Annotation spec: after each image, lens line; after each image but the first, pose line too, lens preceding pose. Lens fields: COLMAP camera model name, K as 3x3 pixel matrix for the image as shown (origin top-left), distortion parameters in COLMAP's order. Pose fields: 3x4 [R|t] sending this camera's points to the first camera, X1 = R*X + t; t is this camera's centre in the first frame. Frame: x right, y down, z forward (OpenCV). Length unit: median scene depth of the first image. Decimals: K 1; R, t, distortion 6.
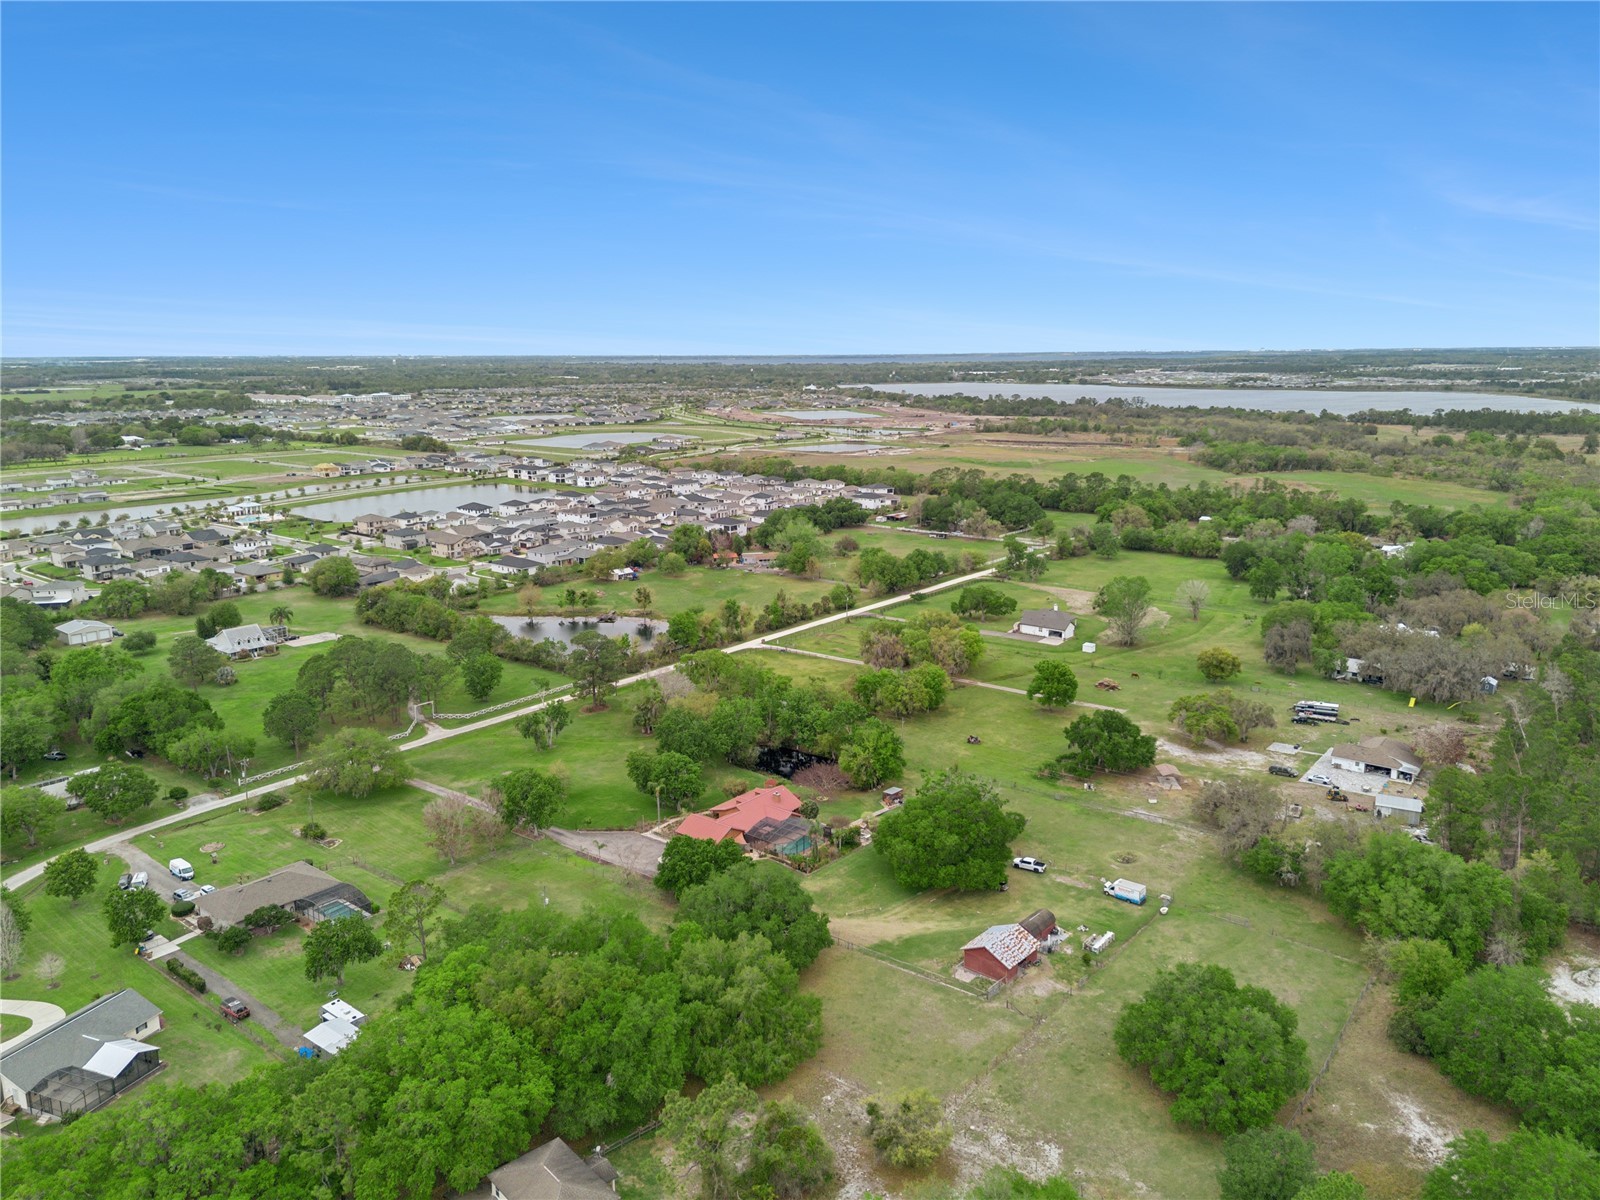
lens RADIAL K [[1116.6, 0, 800.0], [0, 1116.6, 600.0], [0, 0, 1]] dist [0.072332, -0.083396]
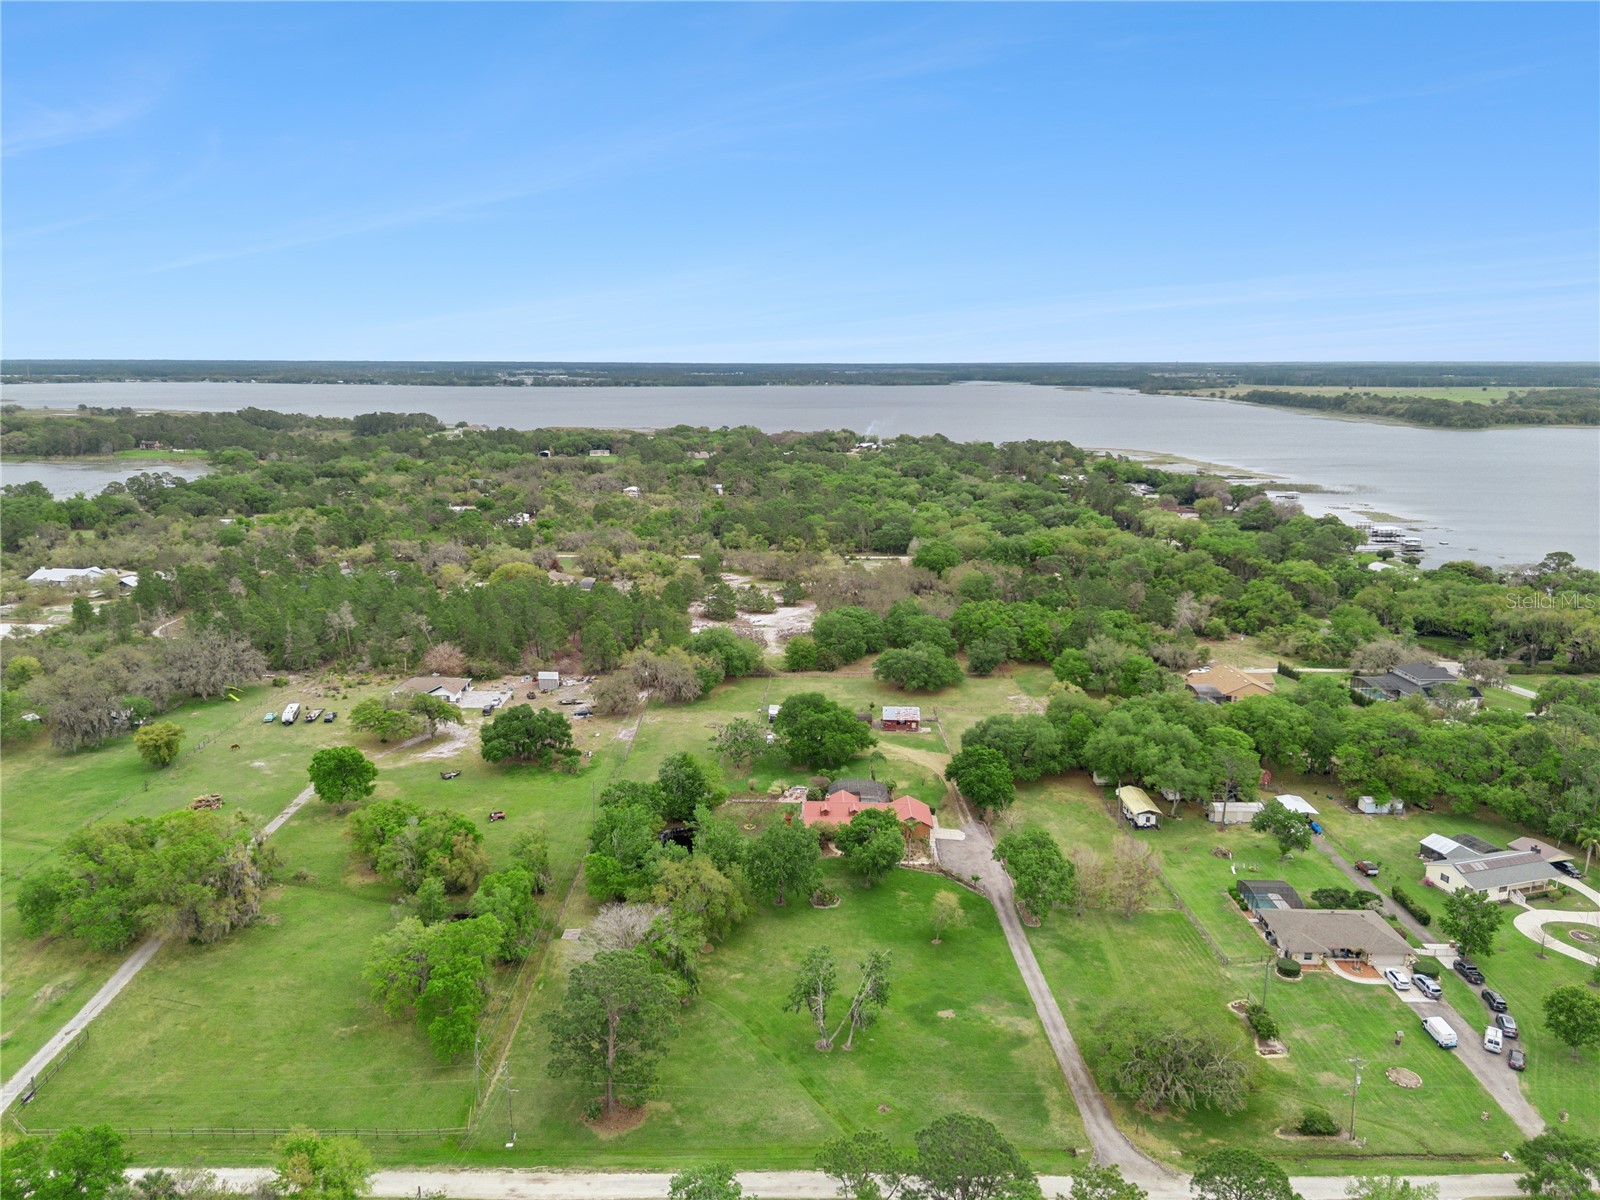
lens RADIAL K [[1116.6, 0, 800.0], [0, 1116.6, 600.0], [0, 0, 1]] dist [0.072332, -0.083396]
pose [[-0.635810, -0.154266, 0.756272, -0.347548], [0.165243, 0.929900, 0.328605, -0.153732], [-0.753950, 0.333898, -0.565748, 0.726715]]
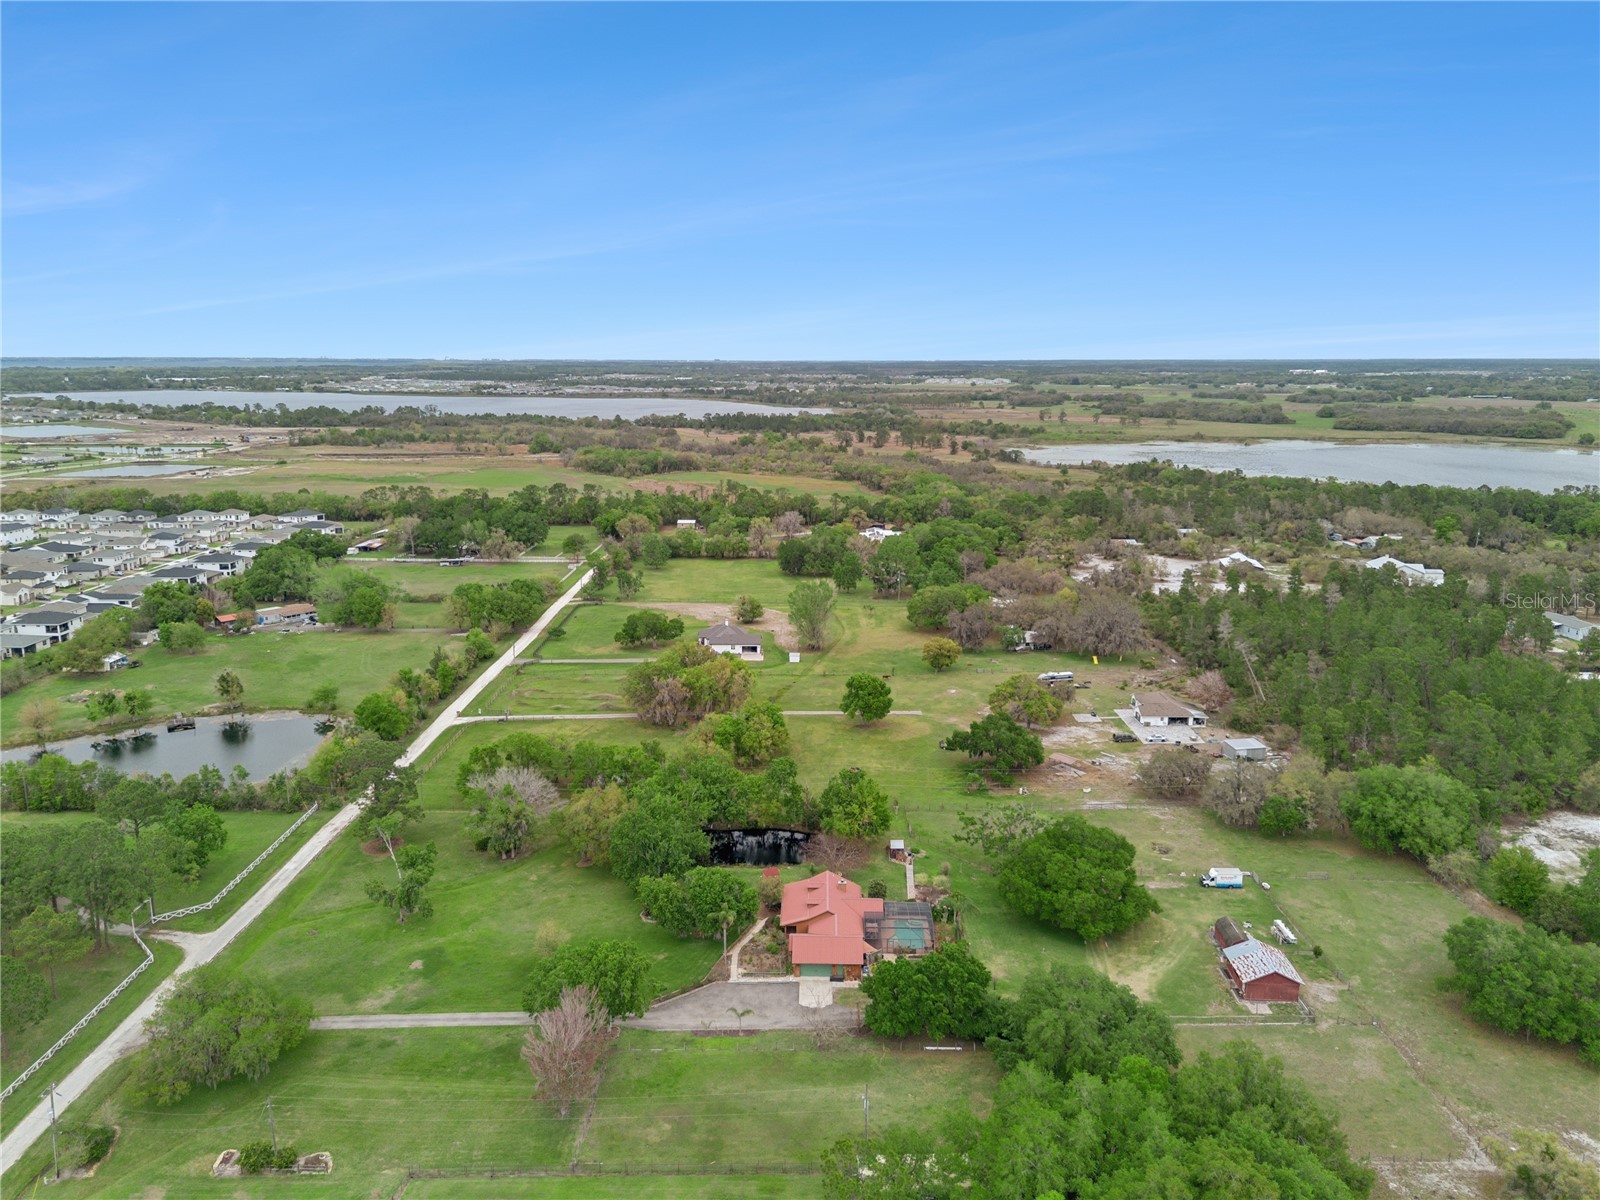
lens RADIAL K [[1116.6, 0, 800.0], [0, 1116.6, 600.0], [0, 0, 1]] dist [0.072332, -0.083396]
pose [[0.786769, -0.122327, 0.605005, -0.247402], [0.126296, 0.991332, 0.036200, -0.032659], [-0.604189, 0.047929, 0.795398, 0.162071]]
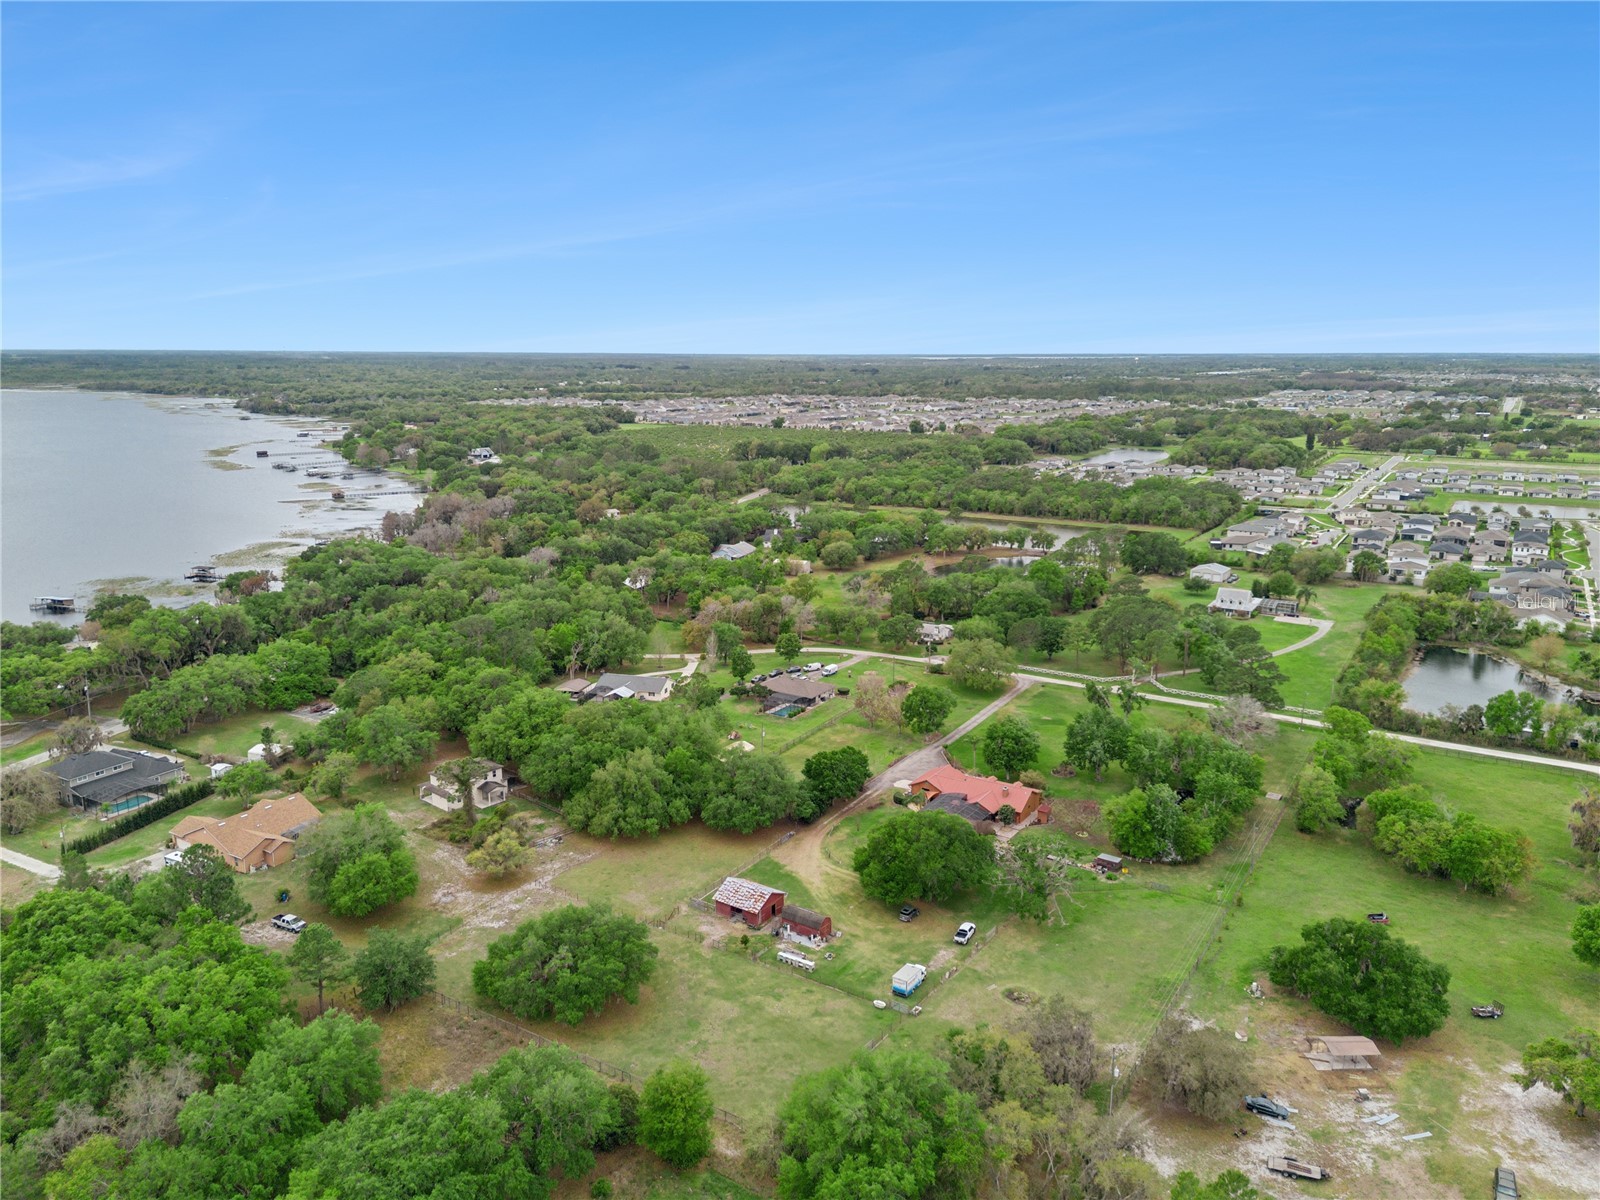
lens RADIAL K [[1116.6, 0, 800.0], [0, 1116.6, 600.0], [0, 0, 1]] dist [0.072332, -0.083396]
pose [[0.137046, 0.228162, -0.963930, 0.427985], [-0.210223, 0.957644, 0.196786, -0.072466], [0.968000, 0.175671, 0.179207, 0.287785]]
